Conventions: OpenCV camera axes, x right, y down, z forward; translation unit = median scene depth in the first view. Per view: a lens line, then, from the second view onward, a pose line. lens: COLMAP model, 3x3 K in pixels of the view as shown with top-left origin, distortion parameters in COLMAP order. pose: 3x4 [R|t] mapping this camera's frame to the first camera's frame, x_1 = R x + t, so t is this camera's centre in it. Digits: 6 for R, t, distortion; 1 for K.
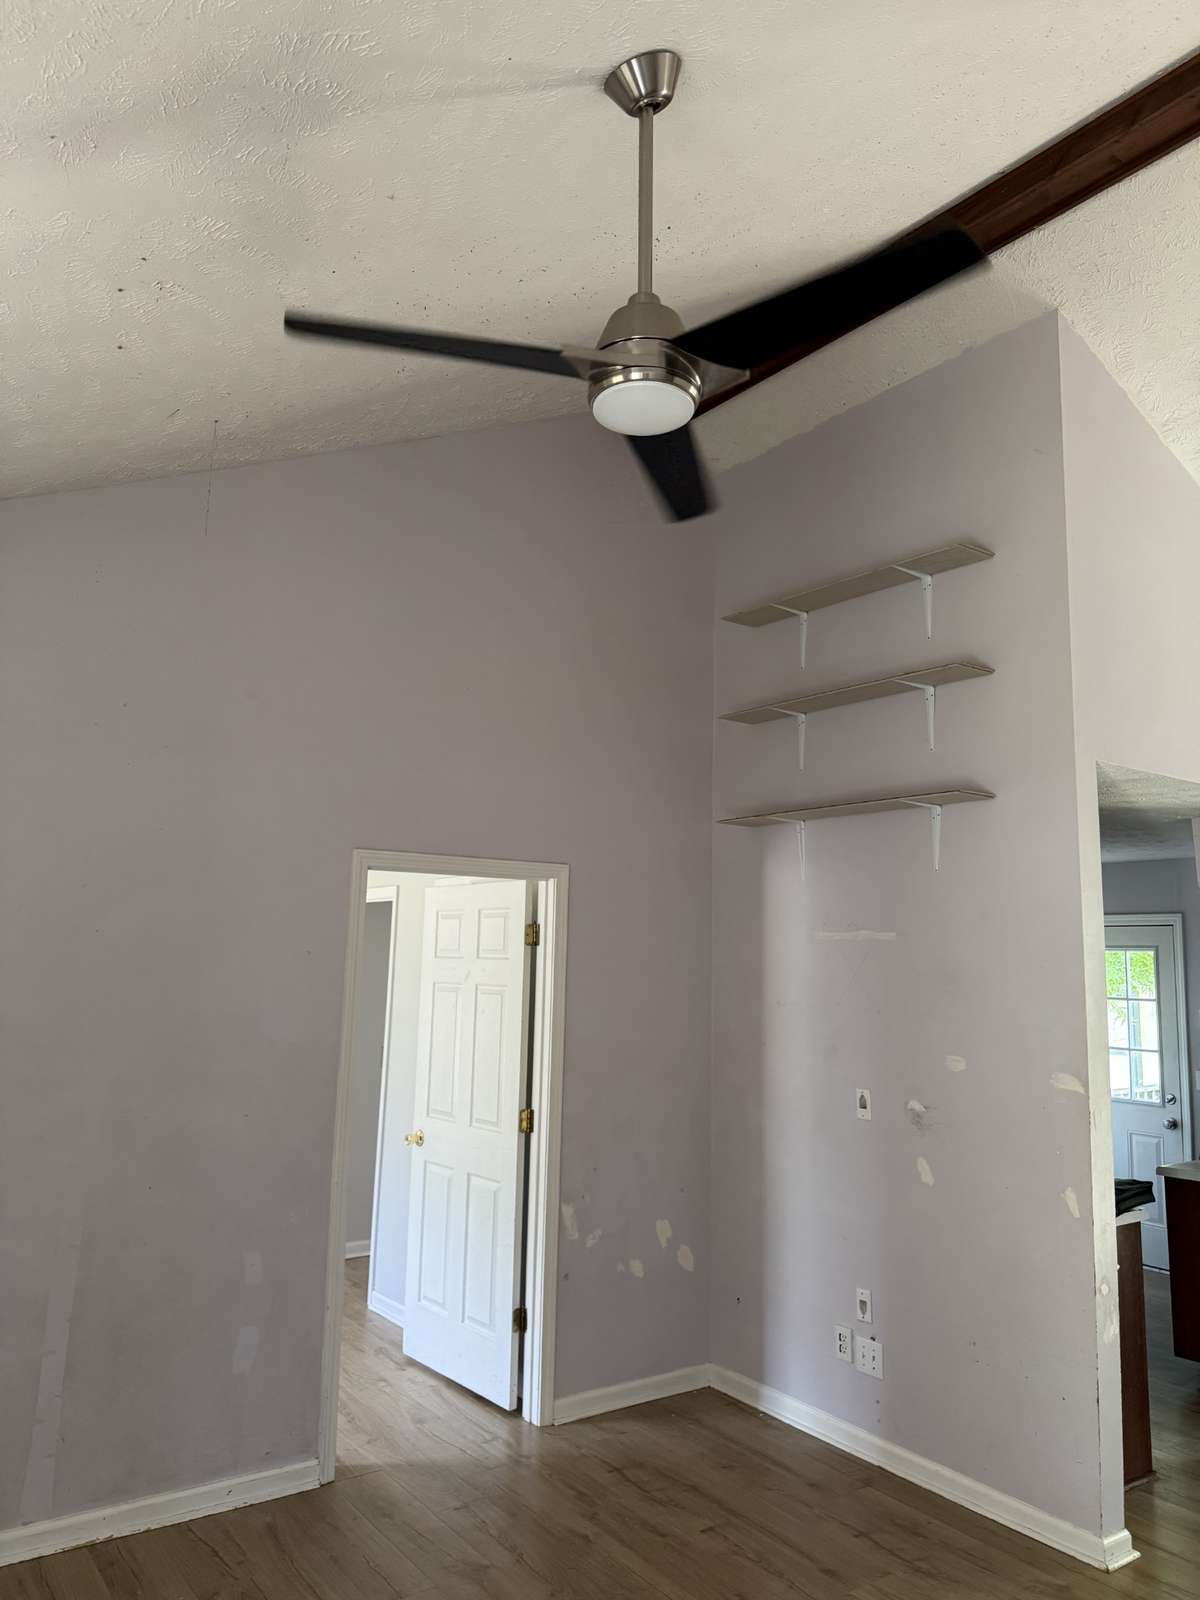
lens RADIAL K [[1126.3, 0, 600.2], [0, 1126.3, 793.8], [0, 0, 1]] dist [0.063824, -0.082363]
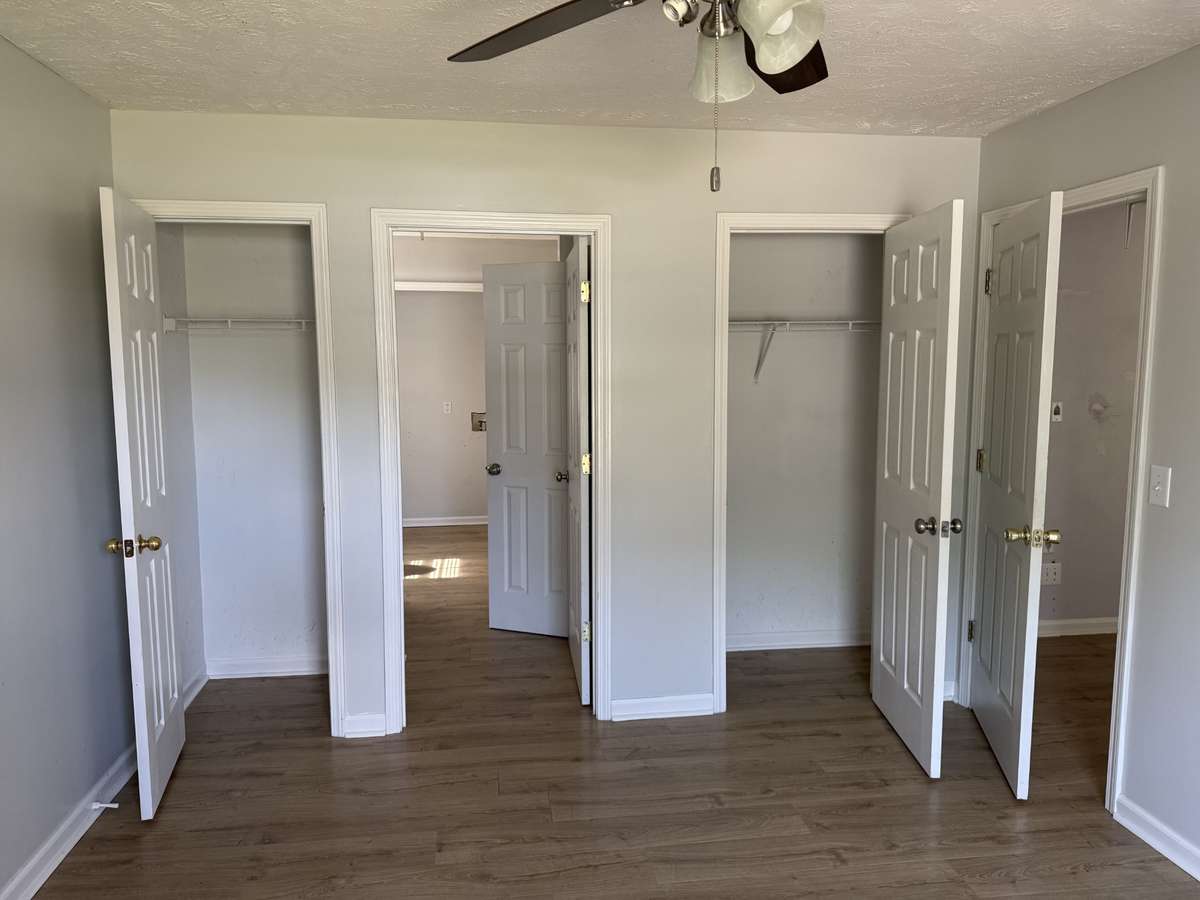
lens RADIAL K [[883.6, 0, 618.9], [0, 883.6, 450.3], [0, 0, 1]] dist [0.140576, -0.315862]
pose [[0.370214, -0.134579, 0.919147, -1.002315], [-0.125154, 0.973203, 0.192903, 0.174232], [-0.920477, -0.186450, 0.343450, 1.113108]]
